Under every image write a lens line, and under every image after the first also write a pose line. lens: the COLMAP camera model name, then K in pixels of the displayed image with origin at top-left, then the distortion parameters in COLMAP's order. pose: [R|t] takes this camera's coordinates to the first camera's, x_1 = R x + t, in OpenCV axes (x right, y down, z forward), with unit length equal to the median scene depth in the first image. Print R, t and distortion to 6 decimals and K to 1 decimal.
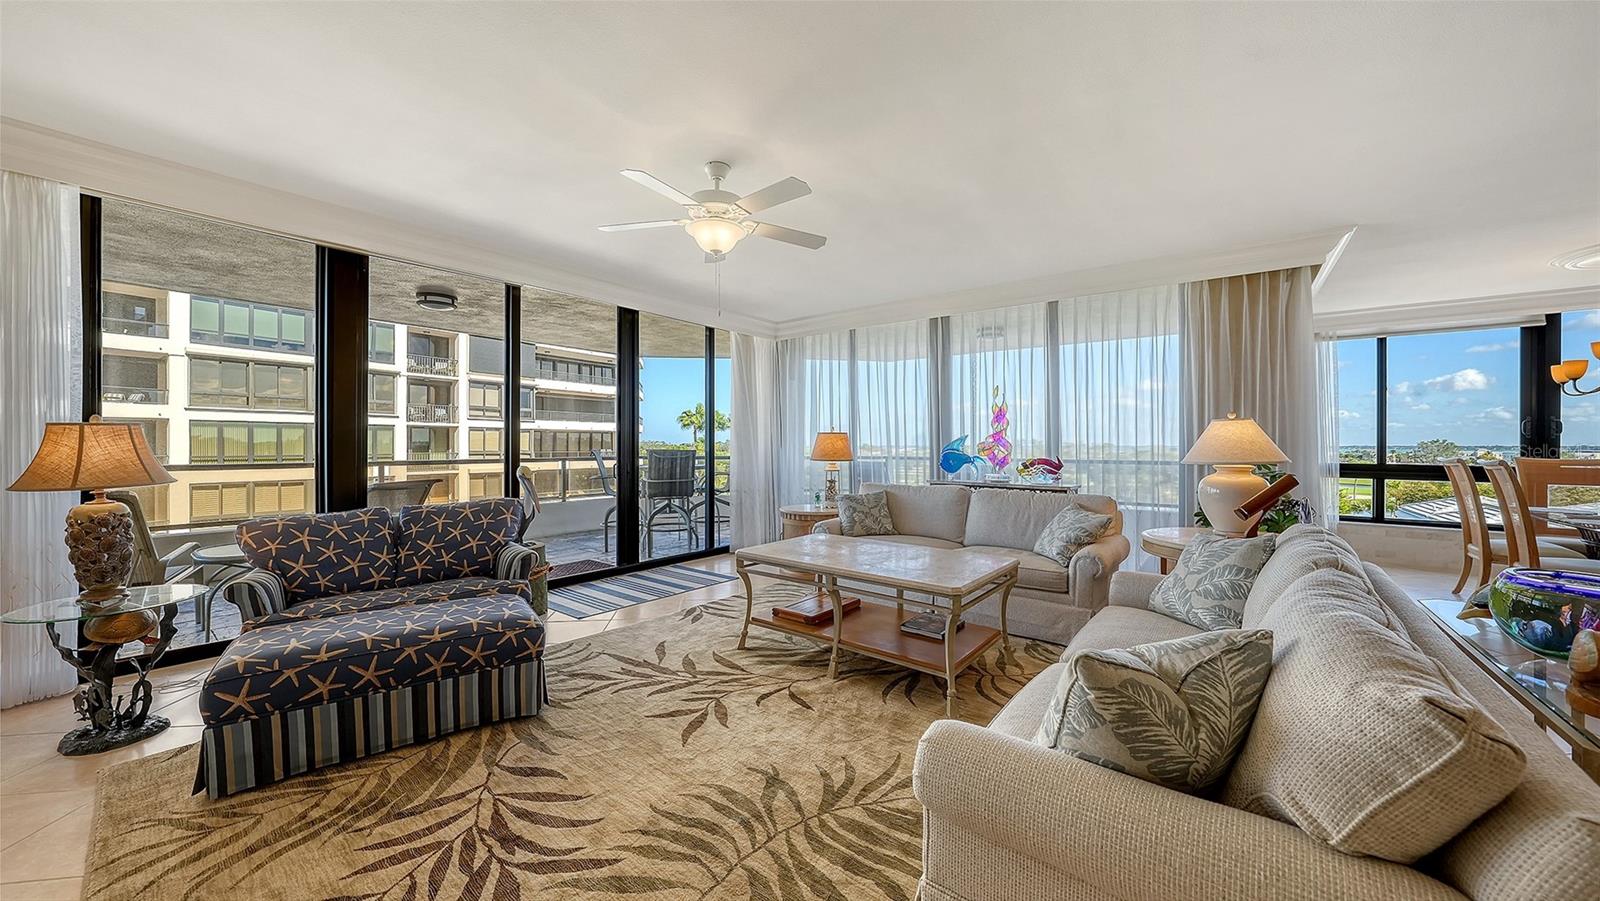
lens RADIAL K [[553.0, 0, 799.6], [0, 553.0, 443.7], [0, 0, 1]] dist [-0.028519, 0.007187]
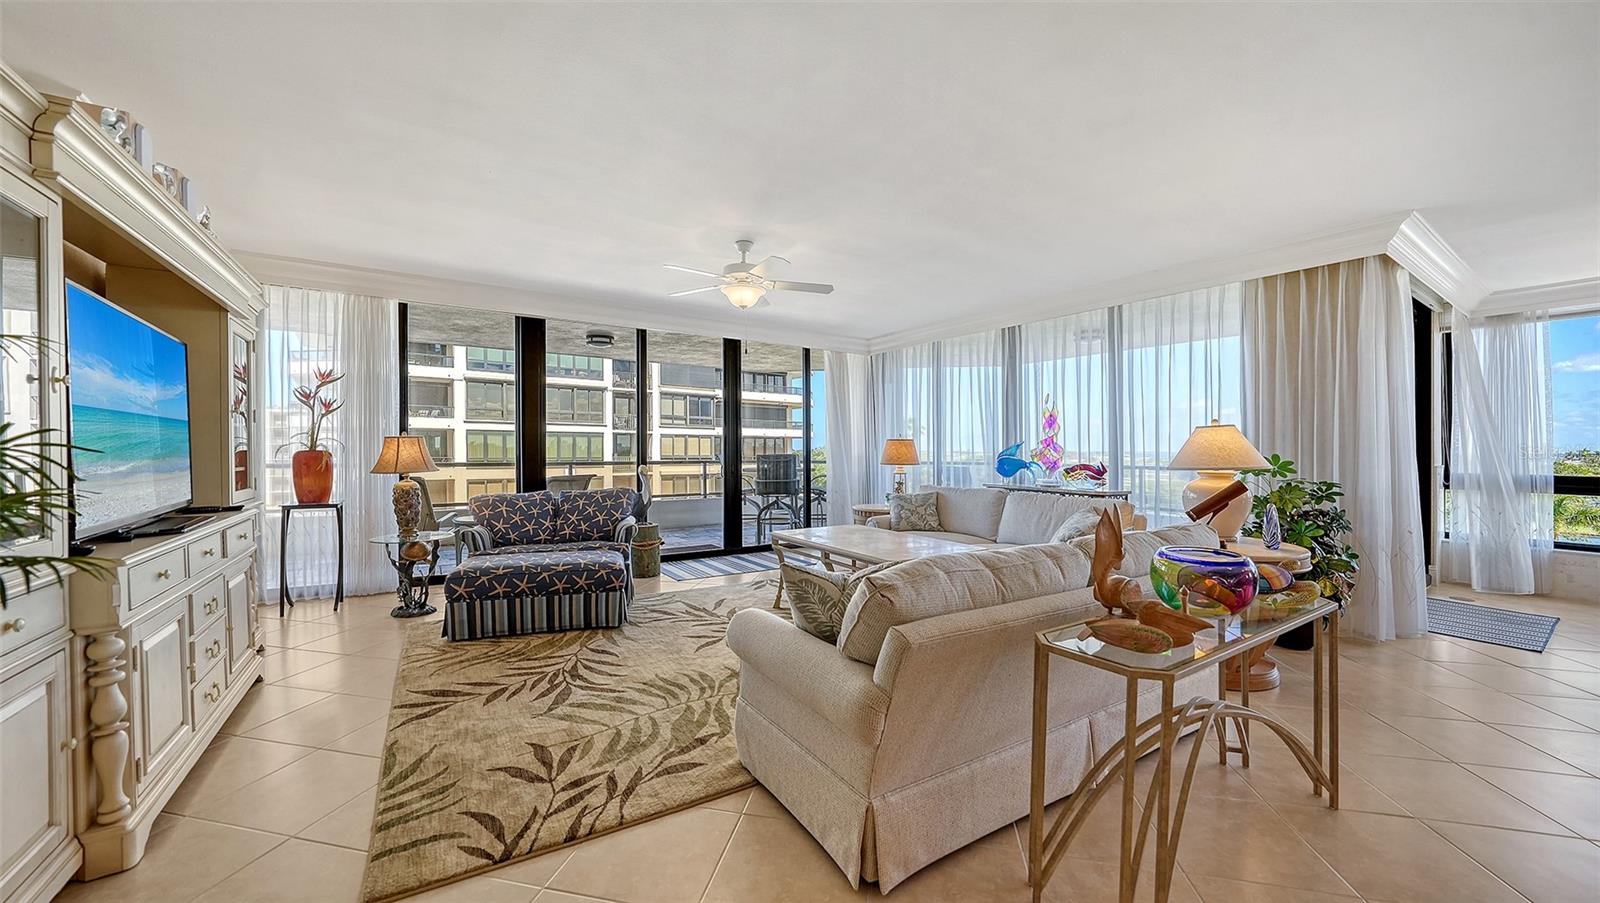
lens RADIAL K [[571.1, 0, 786.4], [0, 571.1, 455.7], [0, 0, 1]] dist [-0.011607, 0.000038]
pose [[0.943122, 0.005989, -0.332394, 0.332910], [-0.002171, 0.999927, 0.011857, -0.000623], [0.332441, -0.010460, 0.943066, -0.231737]]
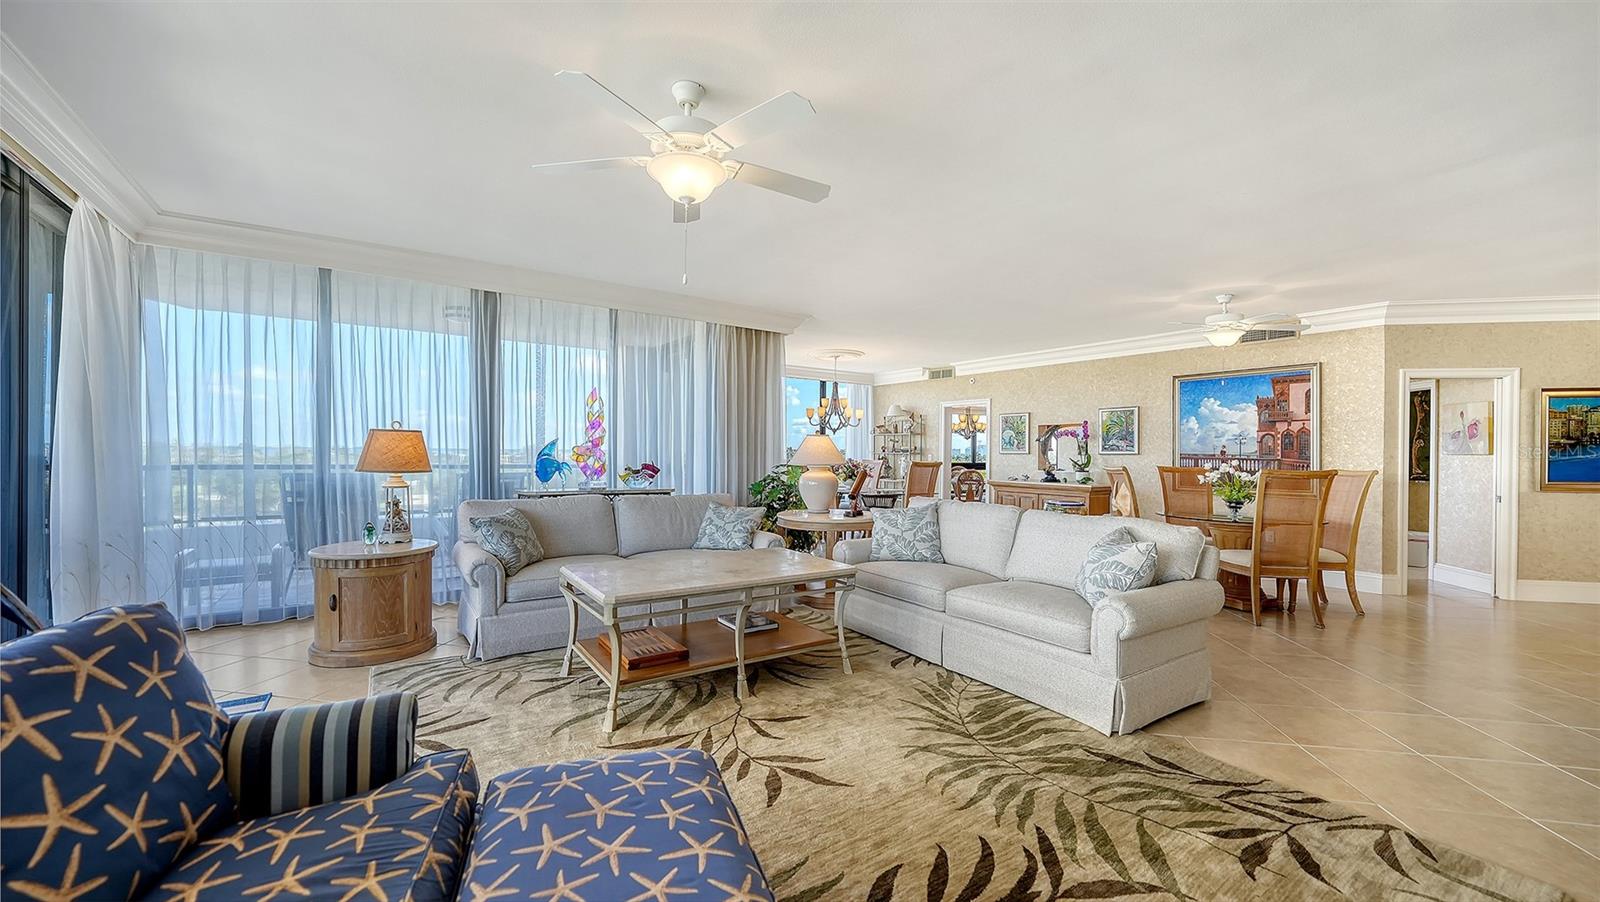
lens RADIAL K [[612.1, 0, 787.7], [0, 612.1, 451.5], [0, 0, 1]] dist [-0.013281, -0.000115]
pose [[0.317183, 0.001485, 0.948363, -0.750377], [-0.011611, 0.999930, 0.002317, -0.002163], [-0.948293, -0.011746, 0.317178, 0.490592]]
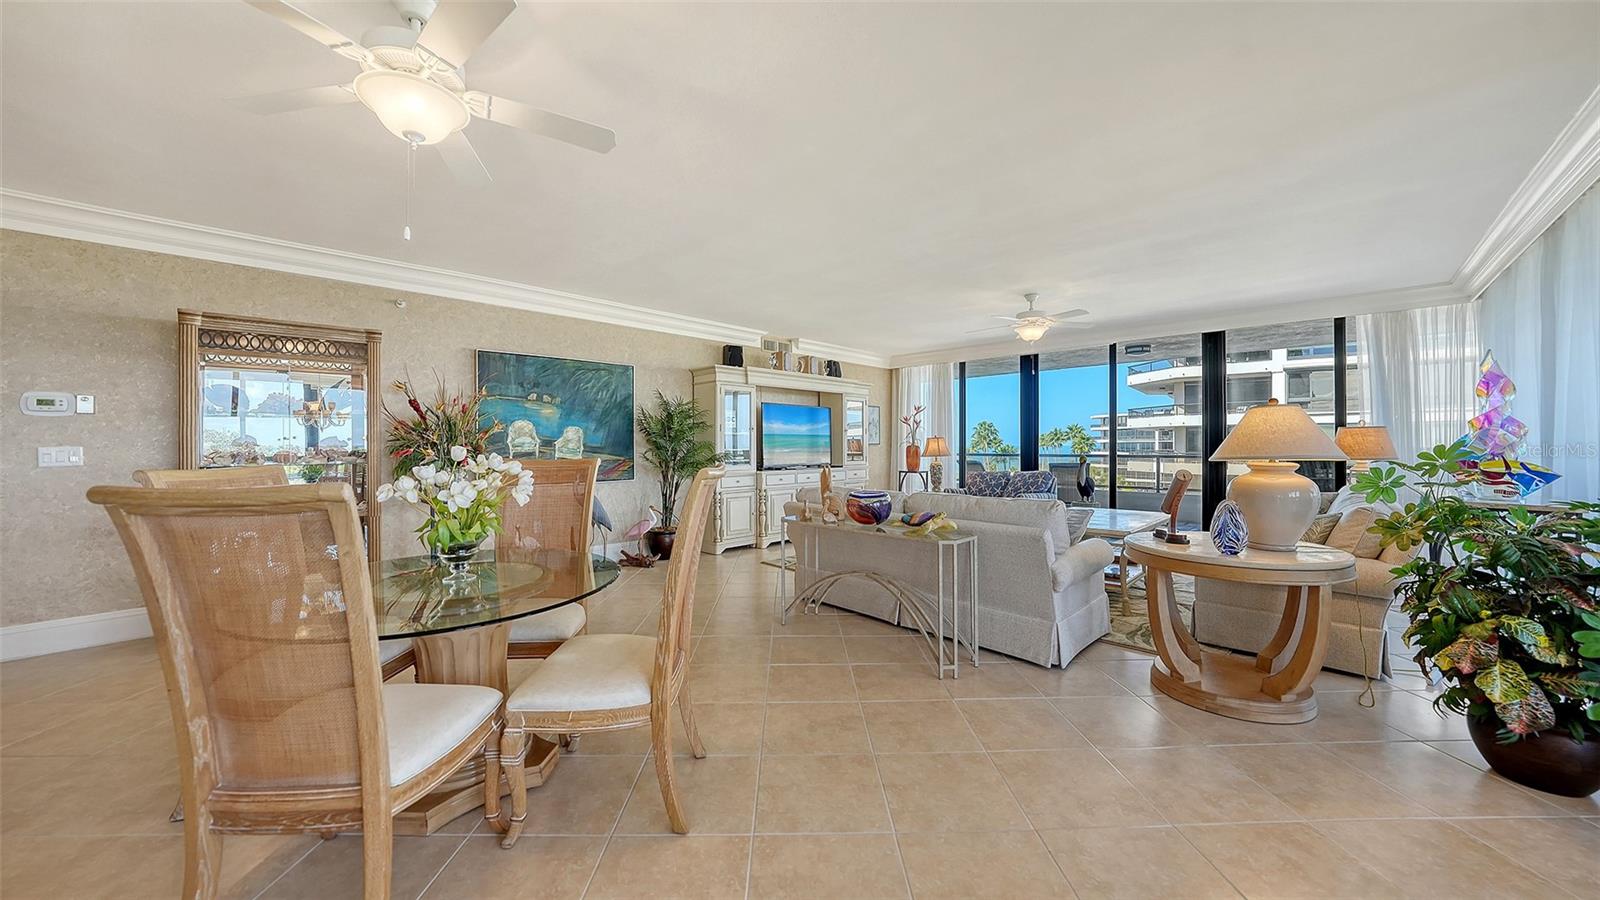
lens RADIAL K [[553.0, 0, 799.6], [0, 553.0, 443.2], [0, 0, 1]] dist [-0.028519, 0.007187]
pose [[-0.106765, -0.003401, -0.994278, 1.437460], [0.004335, 0.999983, -0.003886, 0.003177], [0.994275, -0.004725, -0.106749, 0.327459]]
